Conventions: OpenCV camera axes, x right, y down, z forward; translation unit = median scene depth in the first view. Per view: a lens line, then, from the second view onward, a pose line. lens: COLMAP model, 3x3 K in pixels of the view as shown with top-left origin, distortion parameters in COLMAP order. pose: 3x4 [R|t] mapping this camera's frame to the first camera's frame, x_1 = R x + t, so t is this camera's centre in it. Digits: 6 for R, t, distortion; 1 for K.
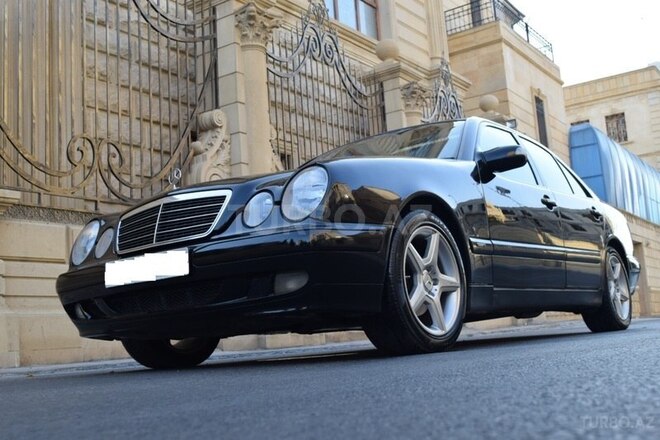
lens RADIAL K [[773.7, 0, 330.0], [0, 773.7, 220.0], [0, 0, 1]] dist [-0.004955, -0.037355]
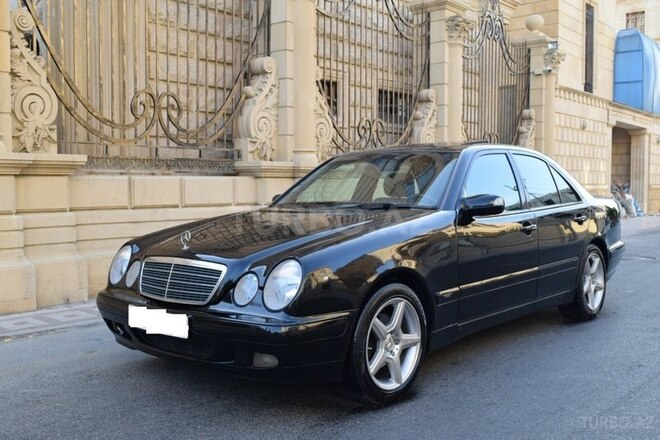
lens RADIAL K [[684.6, 0, 330.0], [0, 684.6, 220.0], [0, 0, 1]] dist [-0.012672, -0.001497]
pose [[0.993780, 0.074869, -0.082435, 0.058559], [-0.055865, 0.975553, 0.212544, -0.177592], [0.096332, -0.206617, 0.973668, 0.000282]]
